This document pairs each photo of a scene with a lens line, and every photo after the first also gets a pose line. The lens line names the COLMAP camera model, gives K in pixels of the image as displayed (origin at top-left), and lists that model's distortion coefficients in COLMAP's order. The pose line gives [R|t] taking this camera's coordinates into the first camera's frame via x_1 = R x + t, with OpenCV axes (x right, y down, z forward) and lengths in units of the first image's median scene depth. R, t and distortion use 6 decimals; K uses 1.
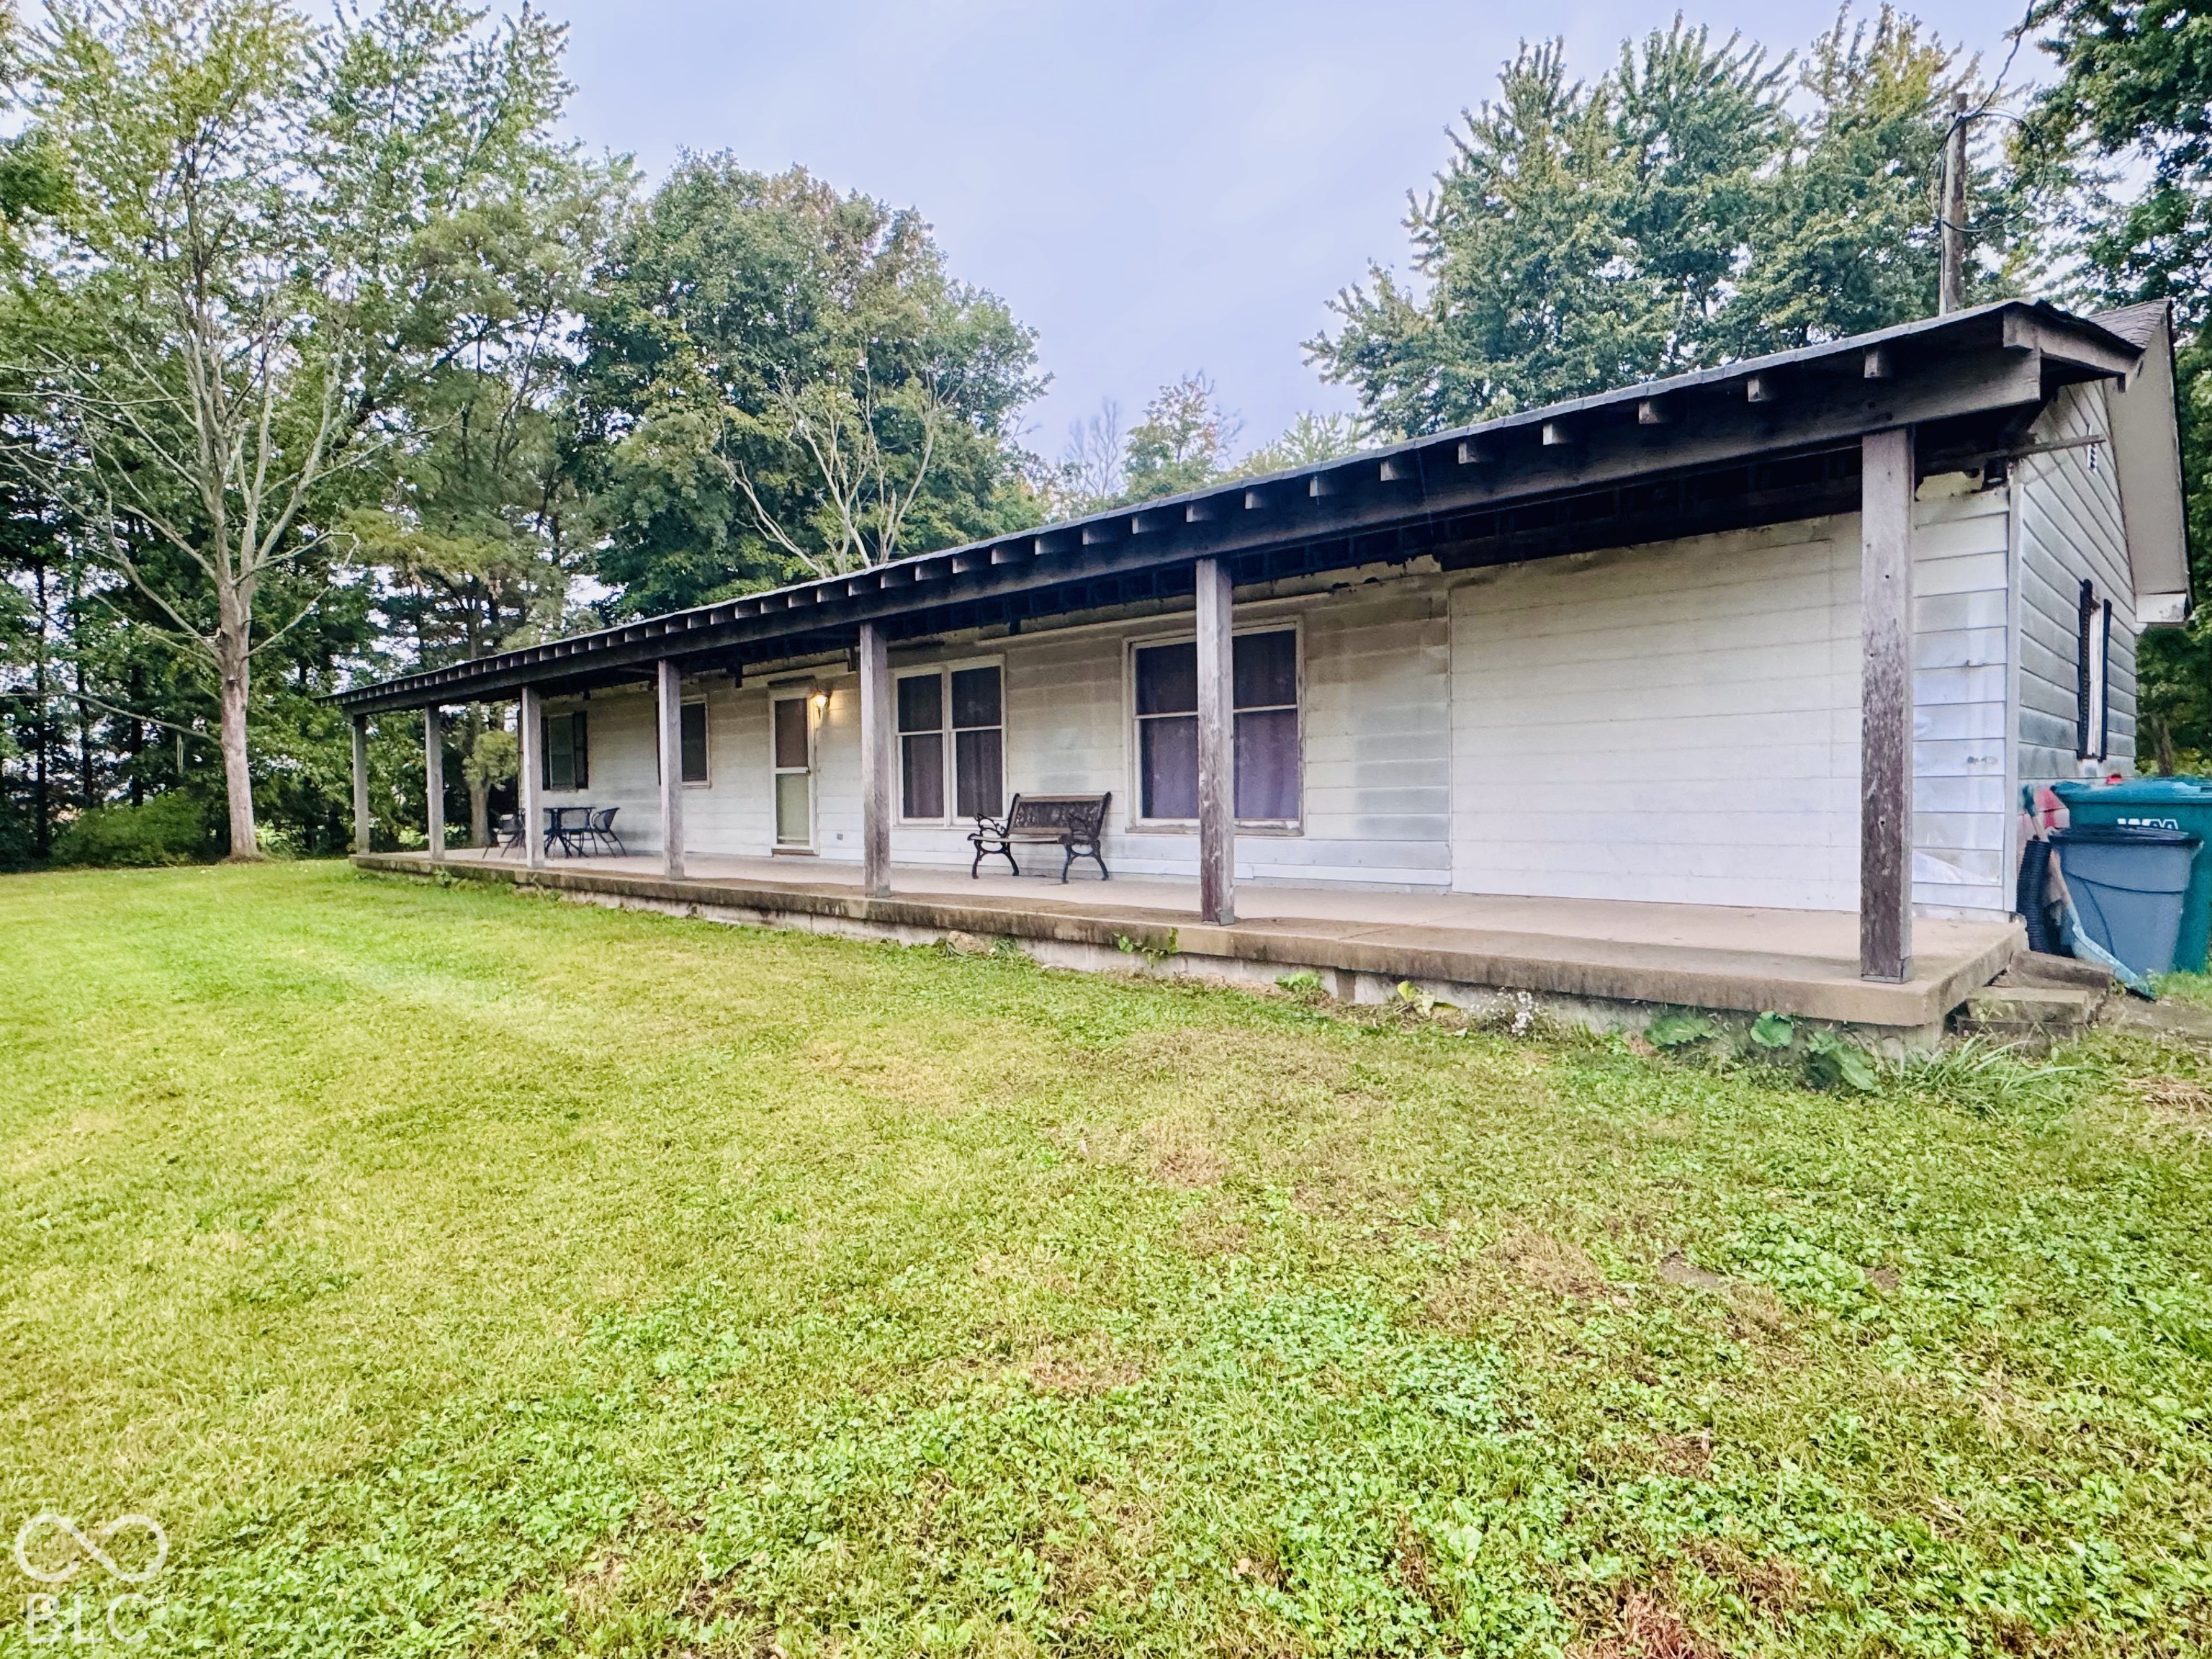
lens RADIAL K [[1223.1, 0, 1106.0], [0, 1223.1, 829.5], [0, 0, 1]] dist [0.001003, -0.000055]
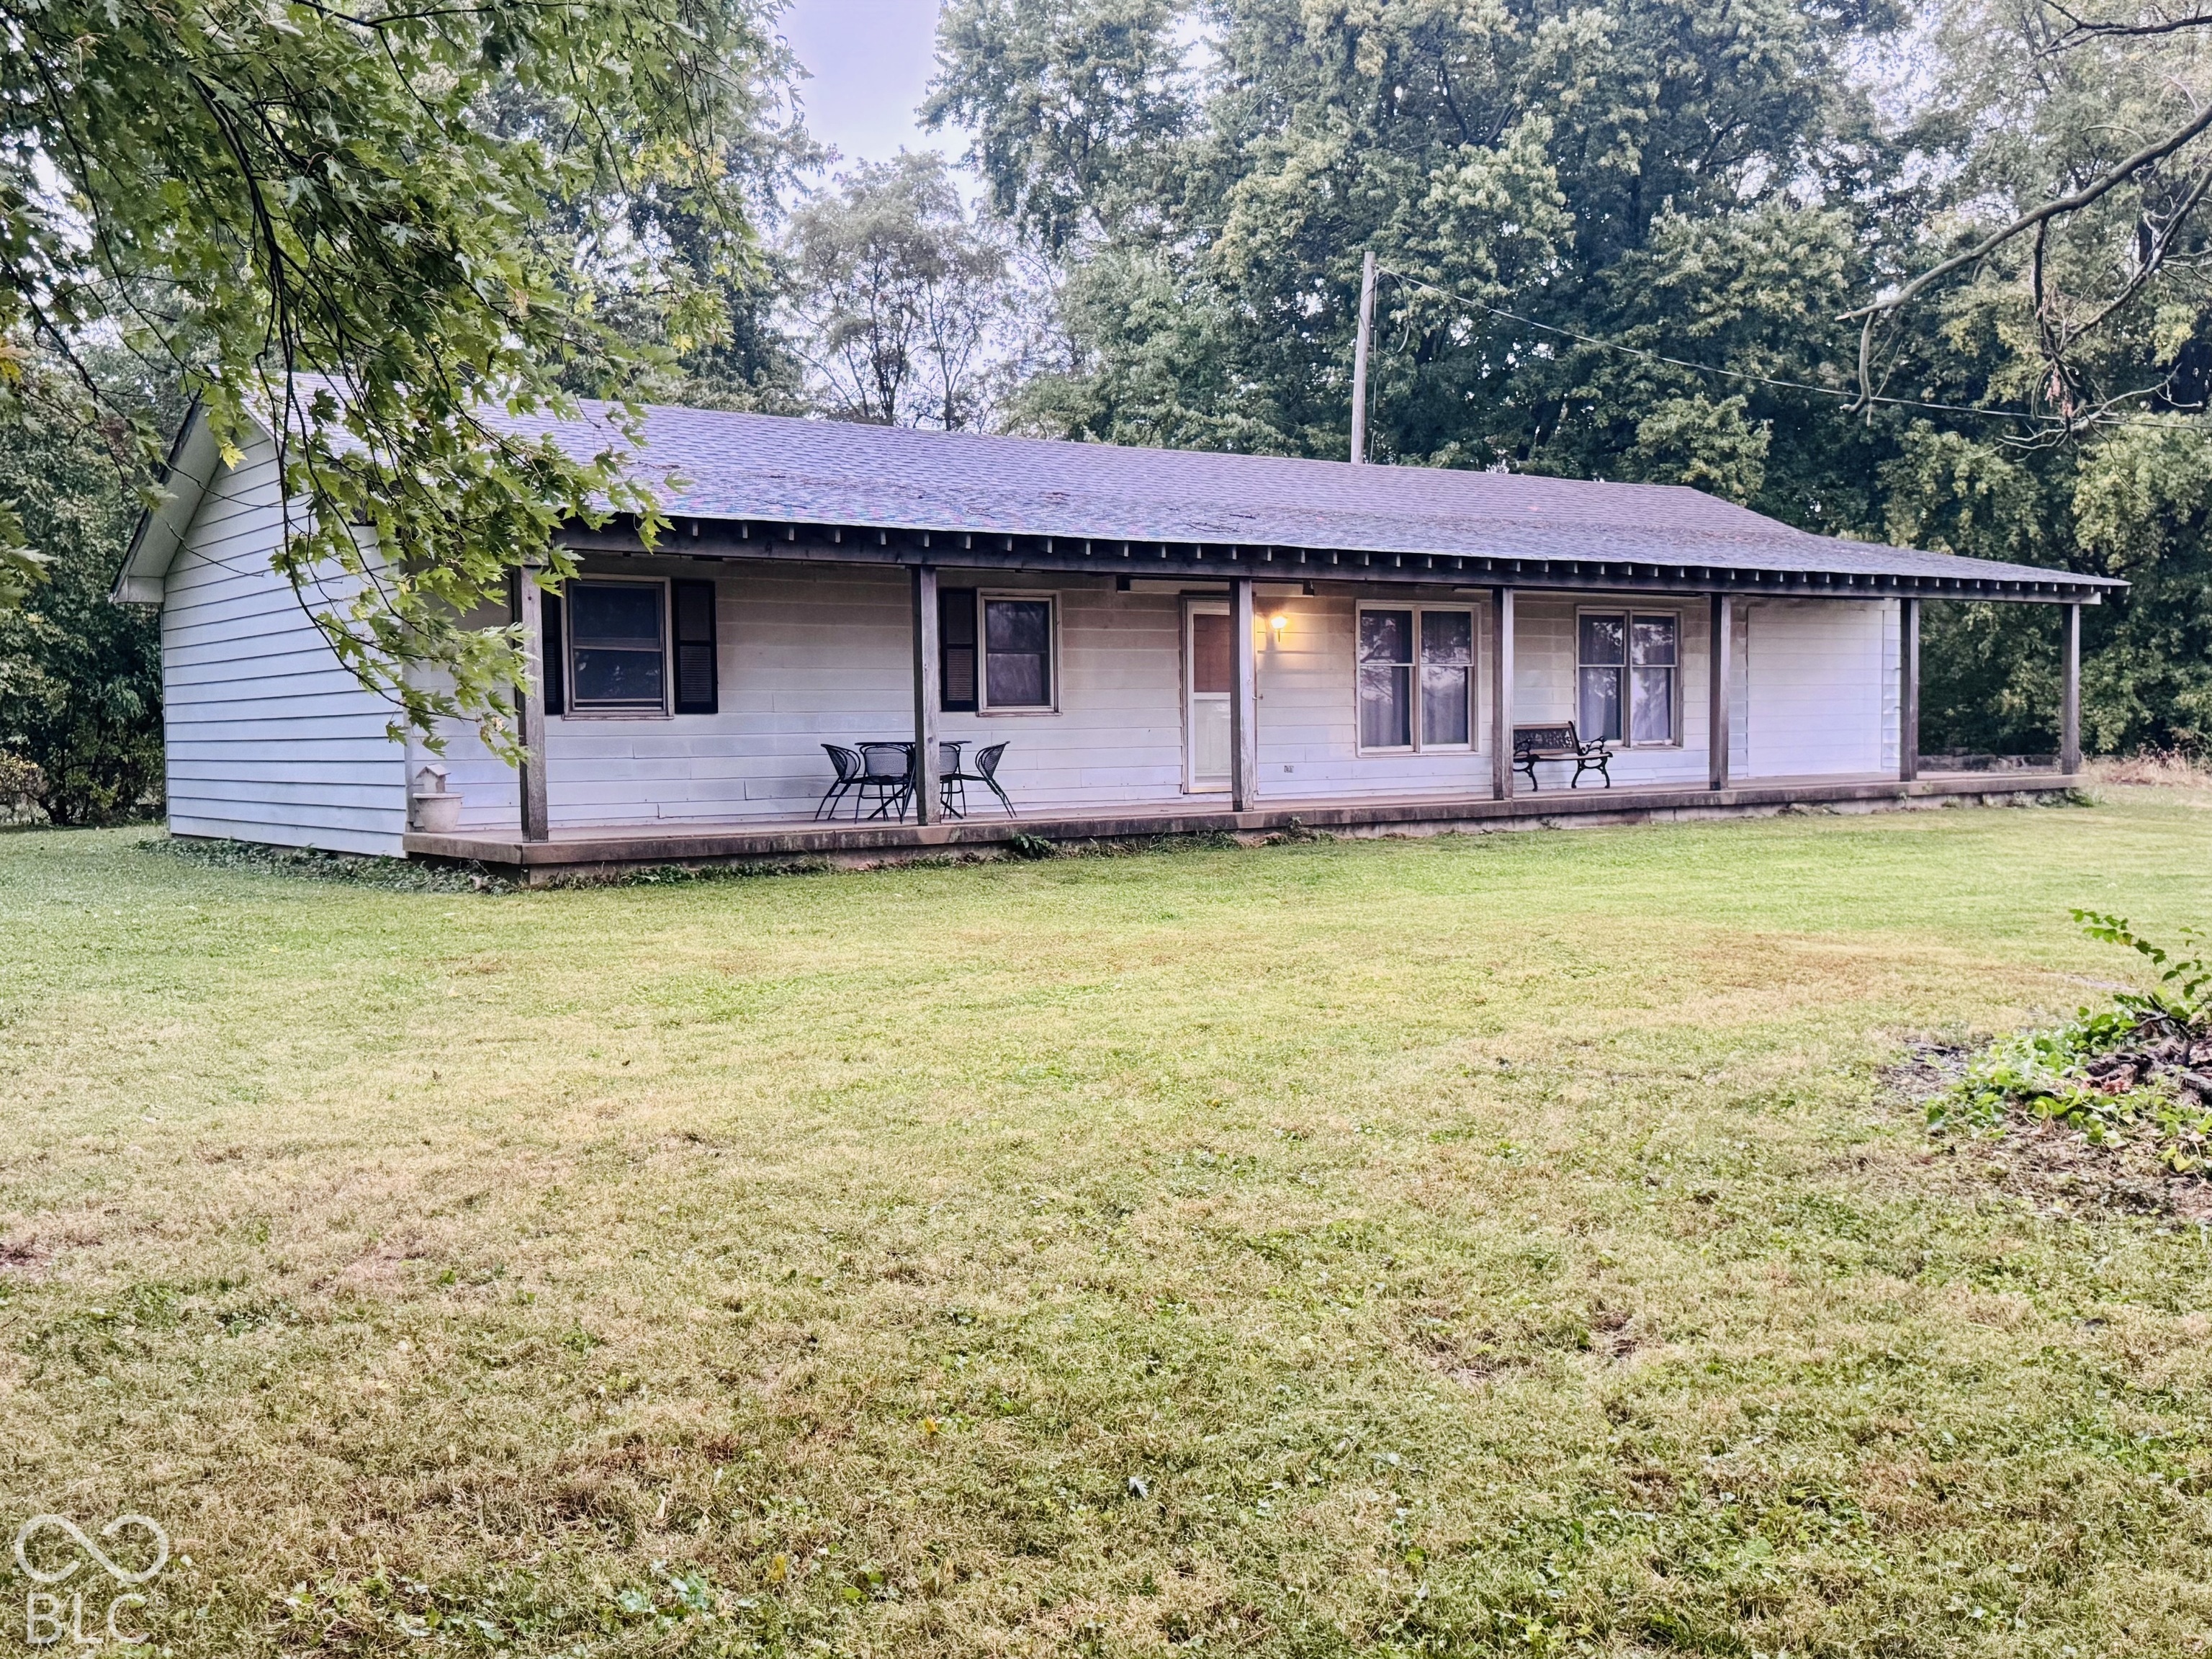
lens RADIAL K [[2244.8, 0, 1106.0], [0, 2244.8, 829.5], [0, 0, 1]] dist [0.185118, 0.000838]
pose [[0.163947, -0.026003, 0.986126, -1.892679], [0.045460, 0.998790, 0.018779, 0.013098], [-0.985421, 0.041751, 0.164930, 0.836041]]
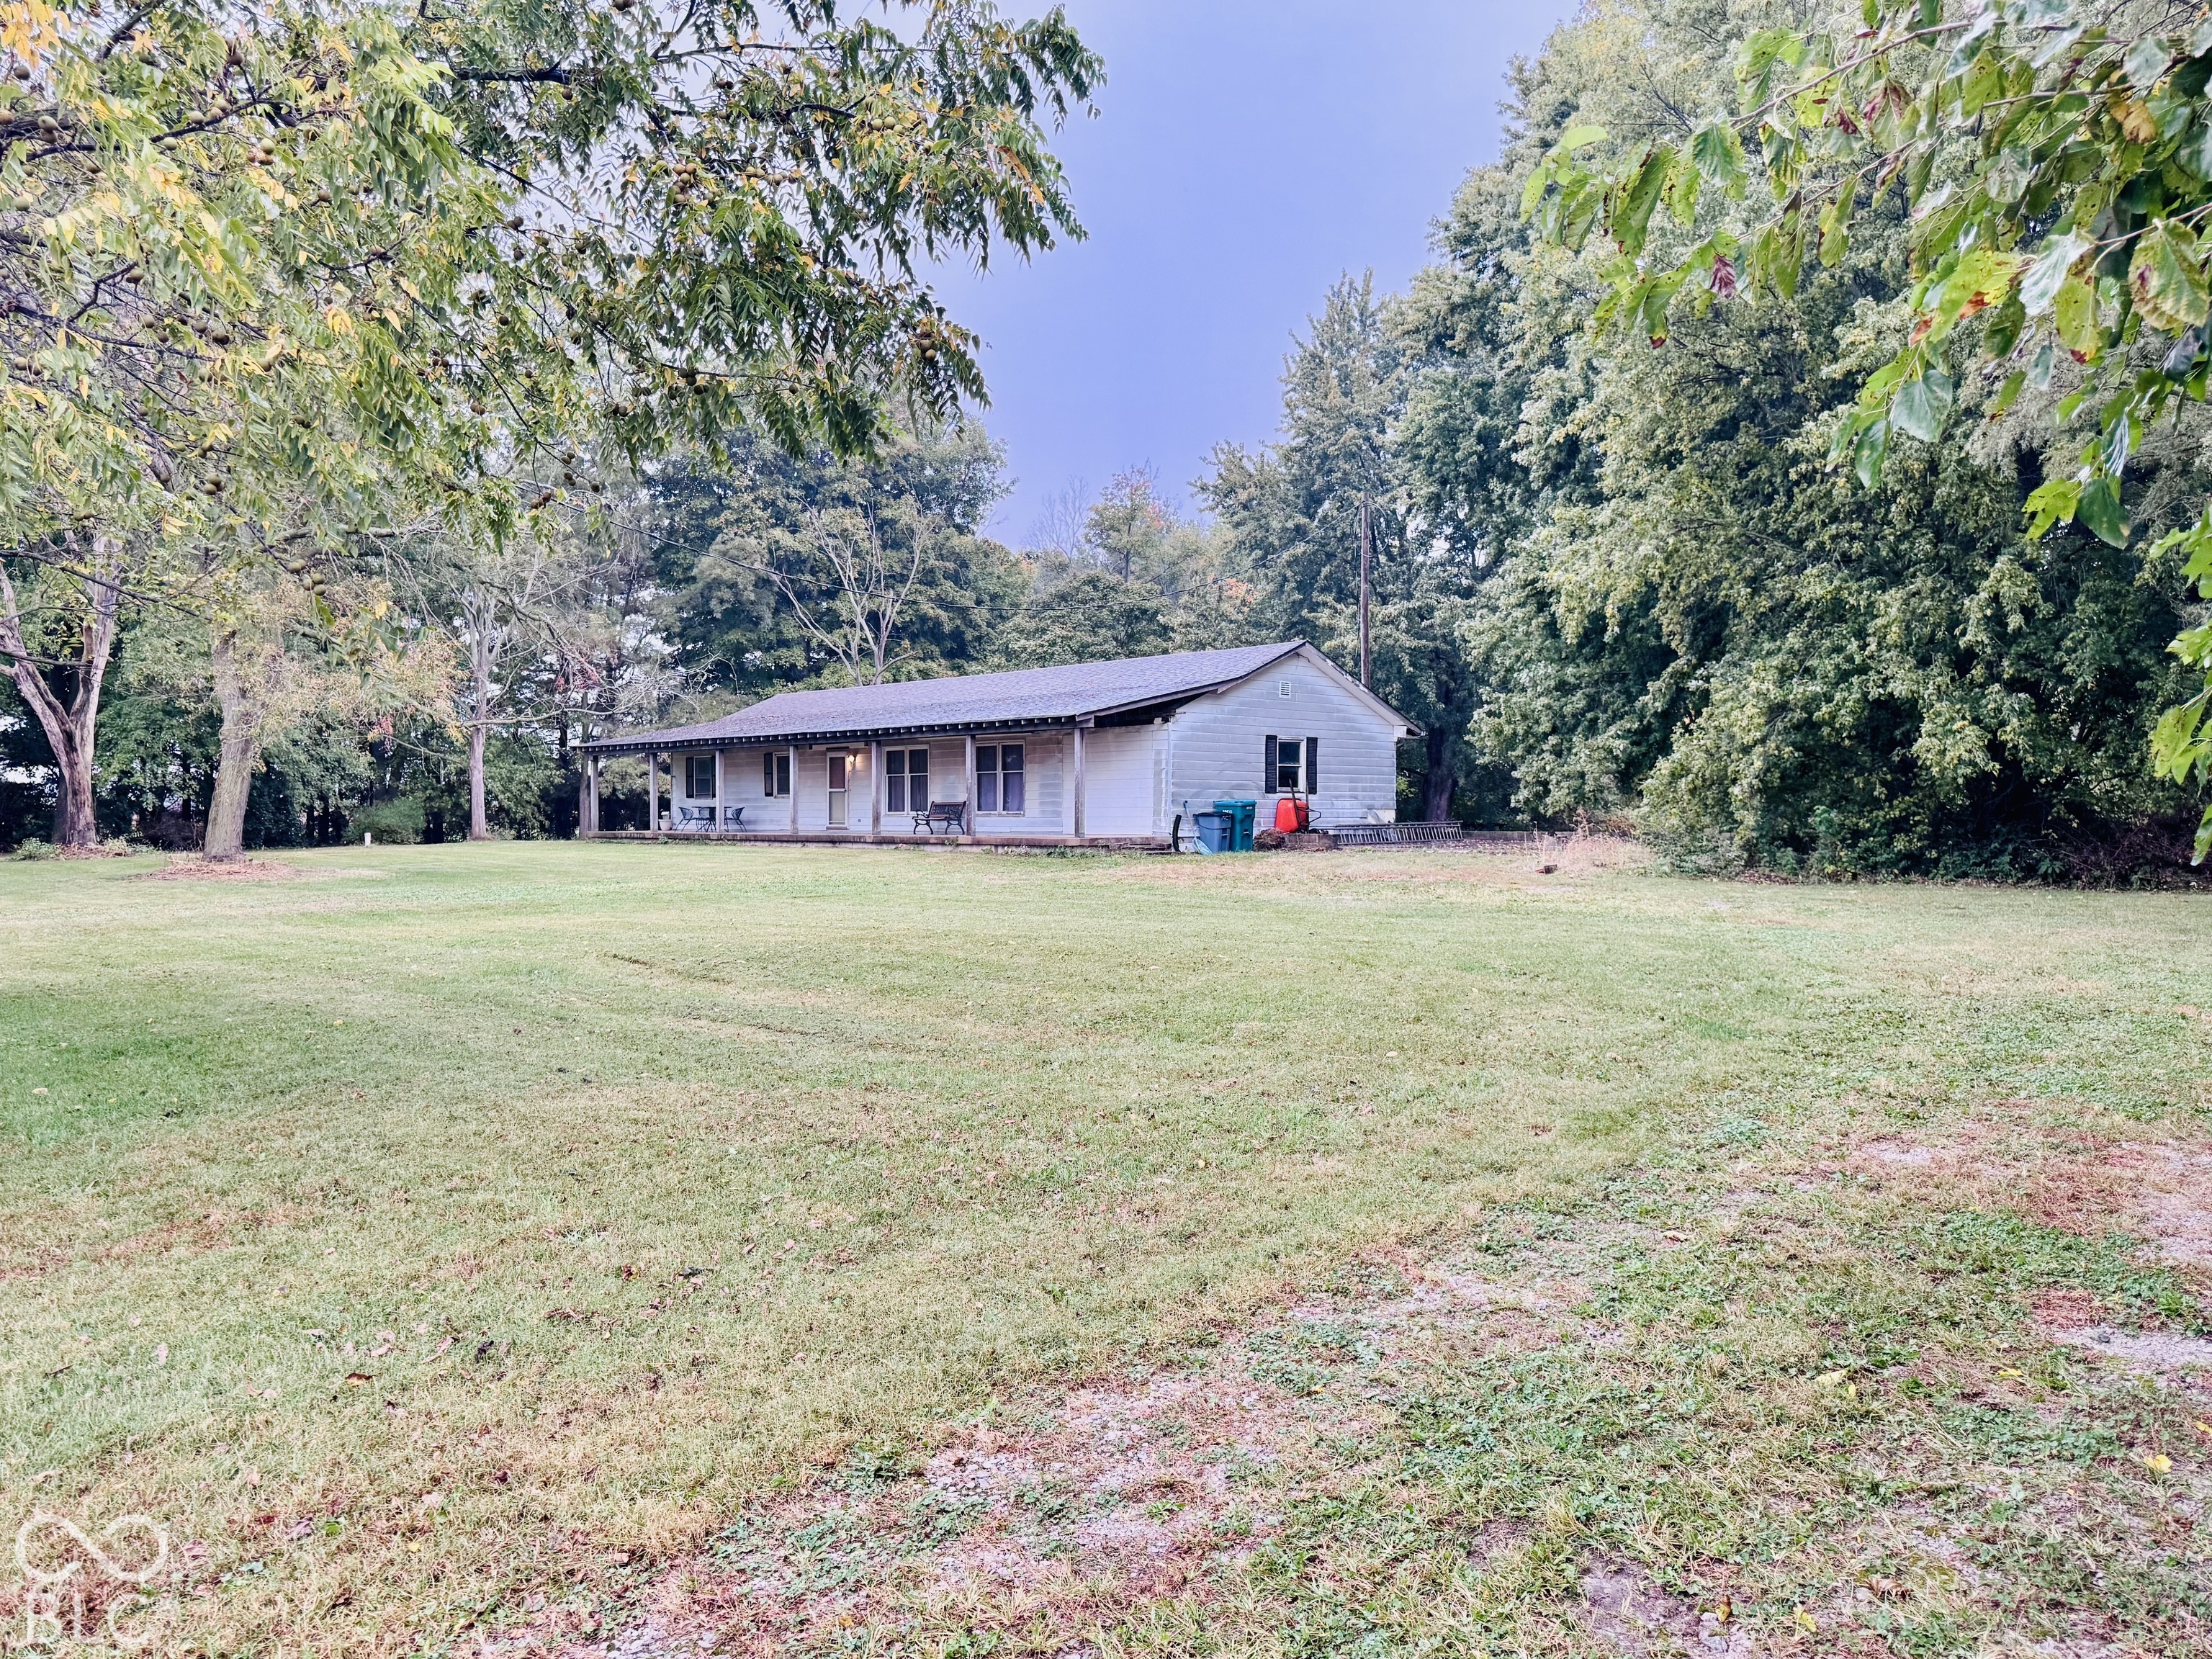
lens RADIAL K [[1606.1, 0, 1106.0], [0, 1606.1, 829.5], [0, 0, 1]] dist [0.152701, 0.000065]
pose [[0.999015, 0.014564, -0.041915, 0.343846], [-0.015553, 0.999606, -0.023349, 0.081765], [0.041559, 0.023978, 0.998848, -1.857305]]
